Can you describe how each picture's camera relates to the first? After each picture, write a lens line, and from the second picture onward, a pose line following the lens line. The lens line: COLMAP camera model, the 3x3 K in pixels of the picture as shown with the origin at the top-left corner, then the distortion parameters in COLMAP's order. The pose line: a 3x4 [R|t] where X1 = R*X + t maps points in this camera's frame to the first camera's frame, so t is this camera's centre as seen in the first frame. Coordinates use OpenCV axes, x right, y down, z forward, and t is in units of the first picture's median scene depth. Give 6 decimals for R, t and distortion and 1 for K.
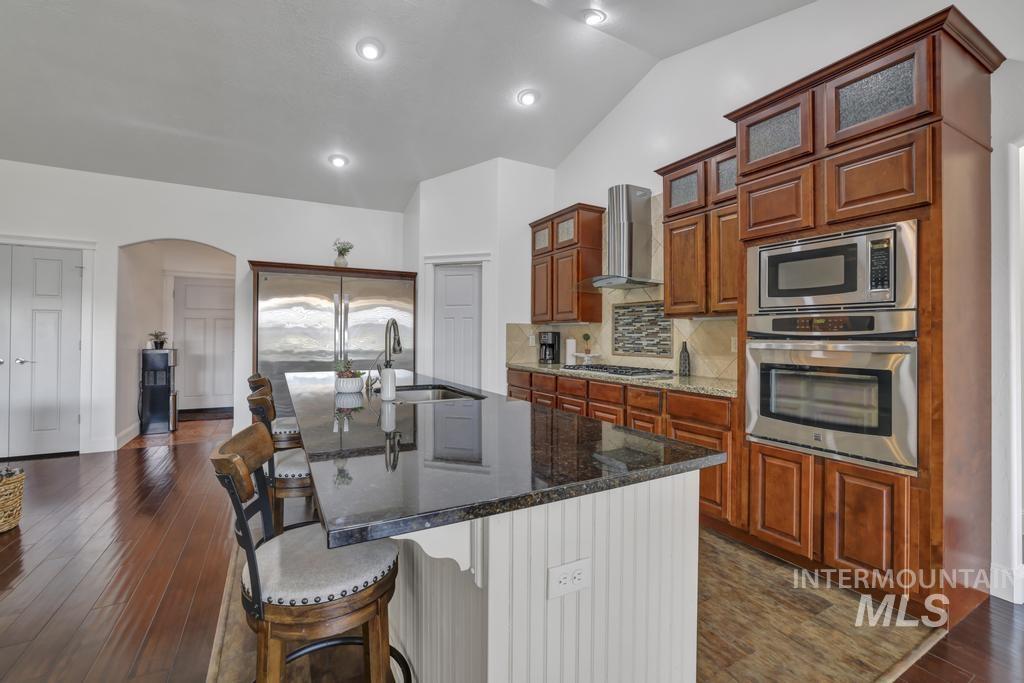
lens RADIAL K [[440.0, 0, 510.4], [0, 440.0, 333.2], [0, 0, 1]] dist [-0.048778, 0.019412]
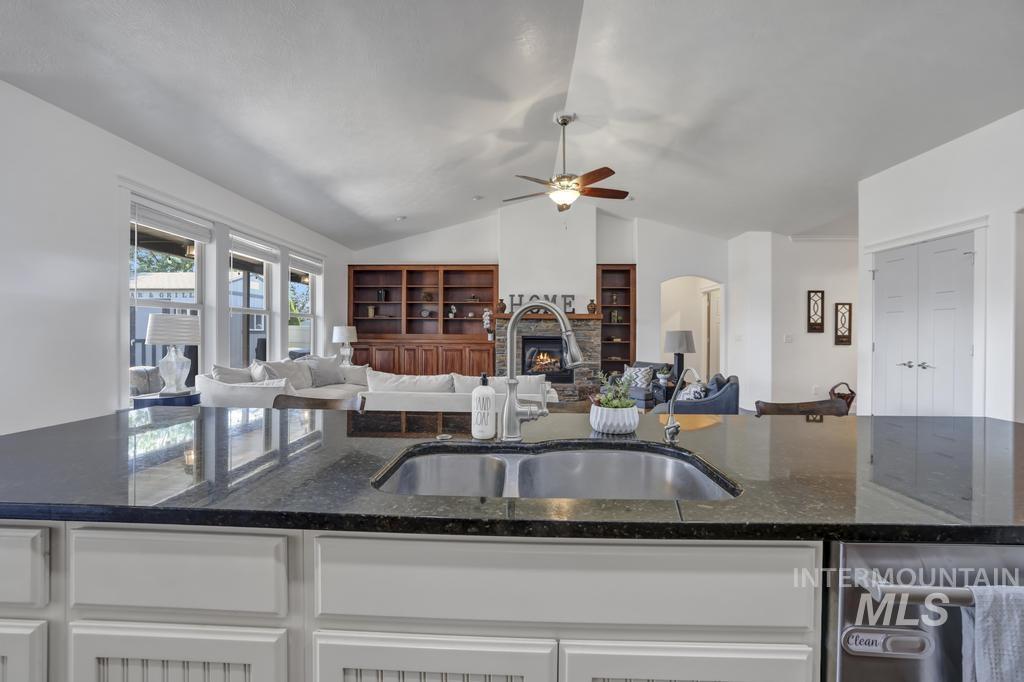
lens RADIAL K [[440.0, 0, 510.4], [0, 440.0, 332.7], [0, 0, 1]] dist [-0.048778, 0.019412]
pose [[-0.502913, -0.010383, -0.864275, 0.121193], [-0.002842, 0.999942, -0.010360, 0.006201], [0.864332, -0.002754, -0.502914, 0.660839]]
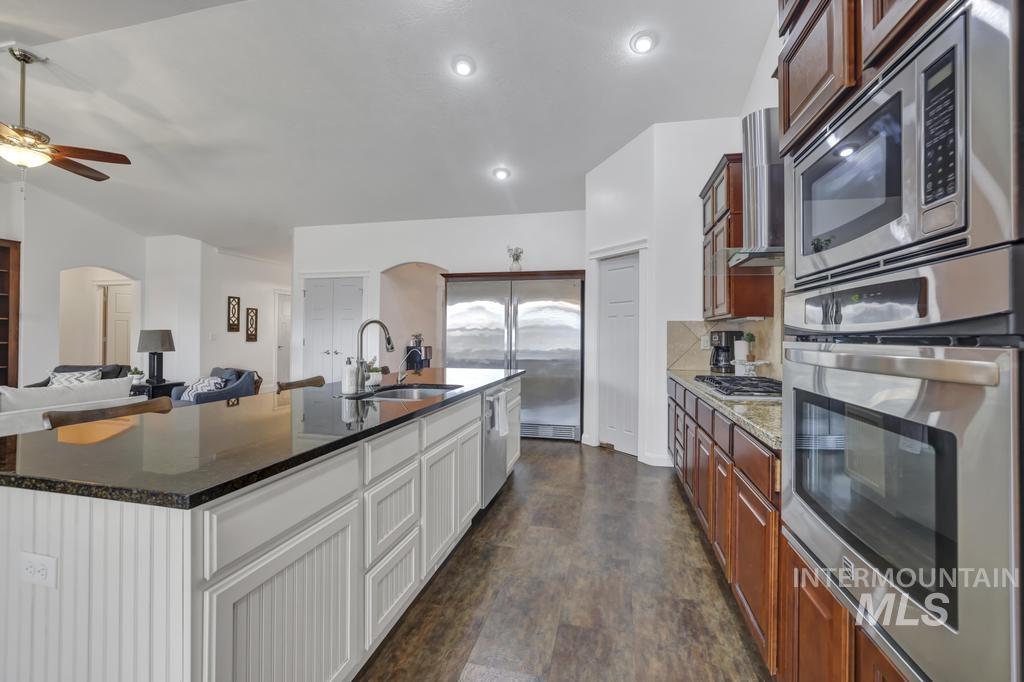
lens RADIAL K [[440.0, 0, 510.4], [0, 440.0, 332.7], [0, 0, 1]] dist [-0.048778, 0.019412]
pose [[0.745558, -0.005027, -0.666421, 0.374990], [0.001851, 0.999983, -0.005473, 0.003724], [0.666438, 0.002847, 0.745555, 0.226856]]
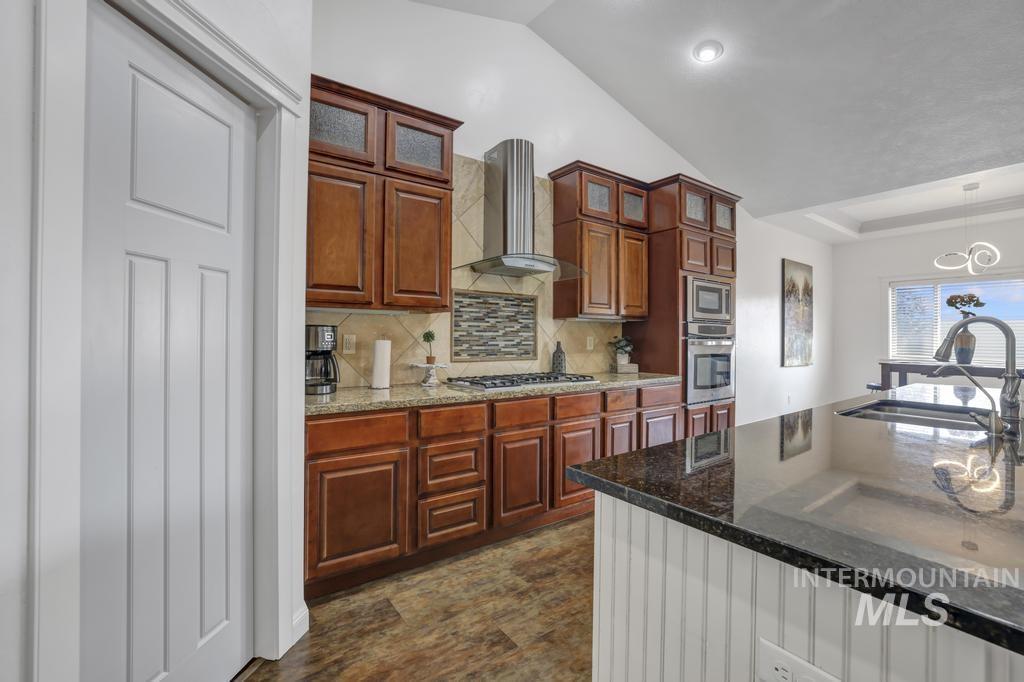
lens RADIAL K [[440.0, 0, 510.4], [0, 440.0, 332.7], [0, 0, 1]] dist [-0.048778, 0.019412]
pose [[-0.126202, 0.003719, 0.991998, -0.475250], [-0.012976, 0.999901, -0.005400, 0.005669], [-0.991920, -0.013554, -0.126141, 1.024609]]
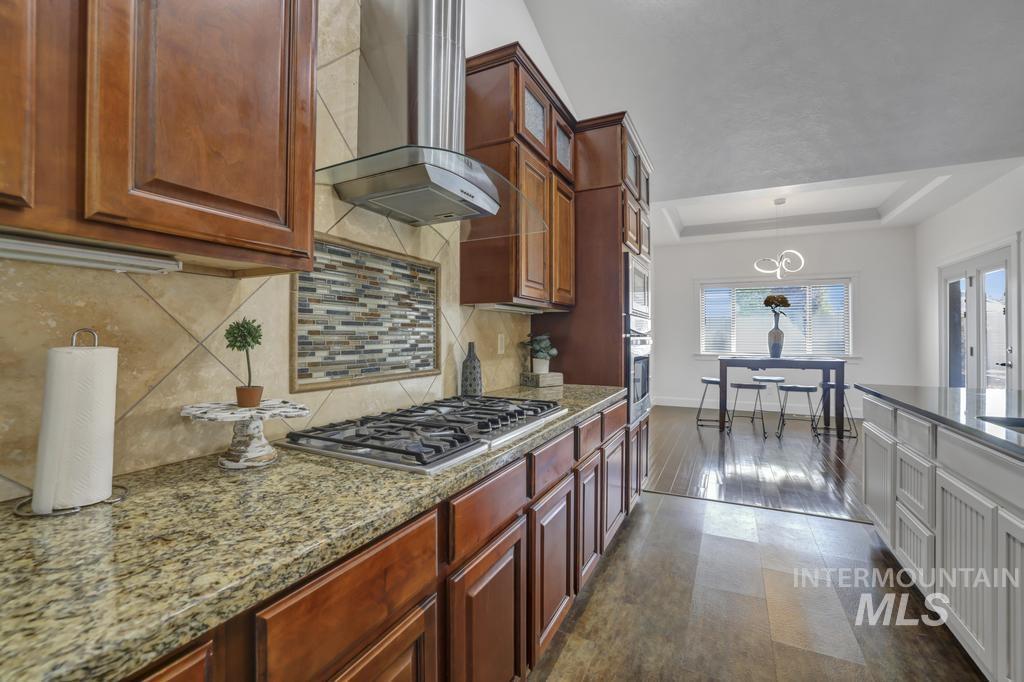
lens RADIAL K [[440.0, 0, 510.4], [0, 440.0, 332.7], [0, 0, 1]] dist [-0.048778, 0.019412]
pose [[-0.570115, -0.001826, 0.821563, -0.102254], [-0.011119, 0.999923, -0.005494, 0.007863], [-0.821490, -0.012267, -0.570091, 1.077849]]
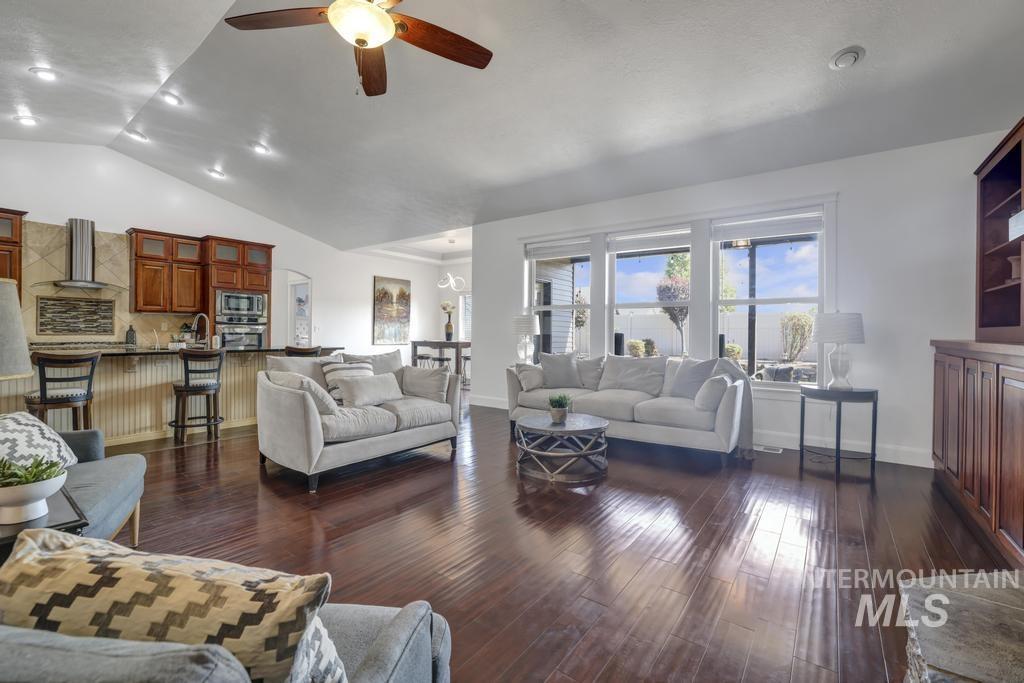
lens RADIAL K [[440.0, 0, 510.4], [0, 440.0, 333.2], [0, 0, 1]] dist [-0.048778, 0.019412]
pose [[-0.412095, -0.012761, 0.911052, -1.530489], [-0.017813, 0.999824, 0.005947, 0.012195], [-0.910967, -0.013777, -0.412250, 0.254467]]
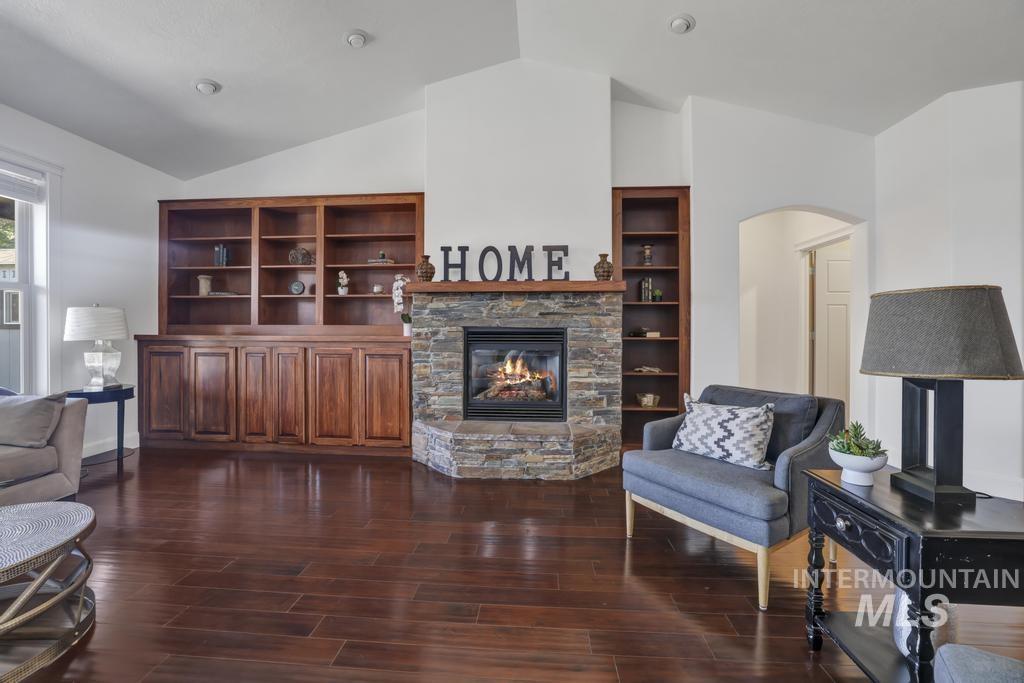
lens RADIAL K [[440.0, 0, 510.4], [0, 440.0, 333.2], [0, 0, 1]] dist [-0.048778, 0.019412]
pose [[-0.533578, -0.005636, -0.845732, -0.727224], [0.000536, 0.999975, -0.007001, 0.019702], [0.845751, -0.004189, -0.533561, 0.367034]]
